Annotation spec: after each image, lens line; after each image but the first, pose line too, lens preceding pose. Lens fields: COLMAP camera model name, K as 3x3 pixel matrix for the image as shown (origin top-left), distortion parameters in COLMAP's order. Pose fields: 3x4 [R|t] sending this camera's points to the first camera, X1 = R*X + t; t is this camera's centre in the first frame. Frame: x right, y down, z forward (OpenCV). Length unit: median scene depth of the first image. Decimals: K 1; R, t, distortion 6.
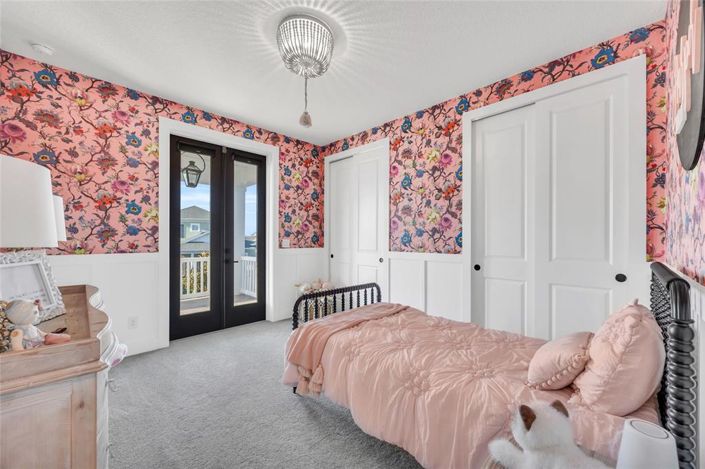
lens RADIAL K [[273.1, 0, 351.9], [0, 273.1, 239.3], [0, 0, 1]] dist [0.000483, 0.000127]
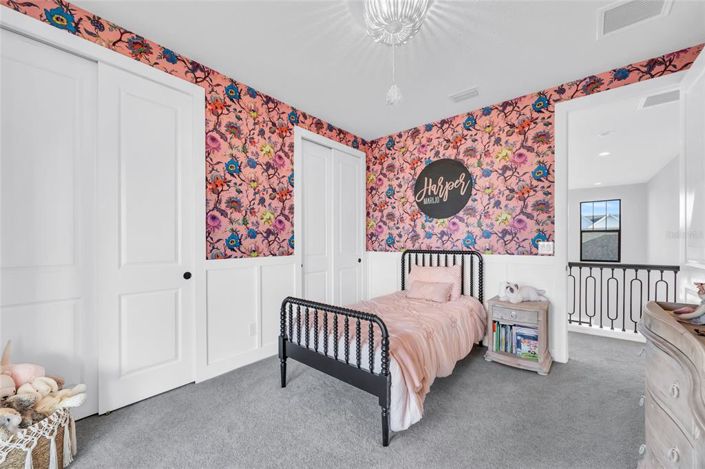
lens RADIAL K [[257.7, 0, 350.4], [0, 257.7, 242.2], [0, 0, 1]] dist [0.001066, 0.000116]
pose [[-0.037688, -0.003197, 0.999284, -0.599385], [0.004507, 0.999984, 0.003369, 0.000301], [-0.999279, 0.004631, -0.037673, 0.788354]]
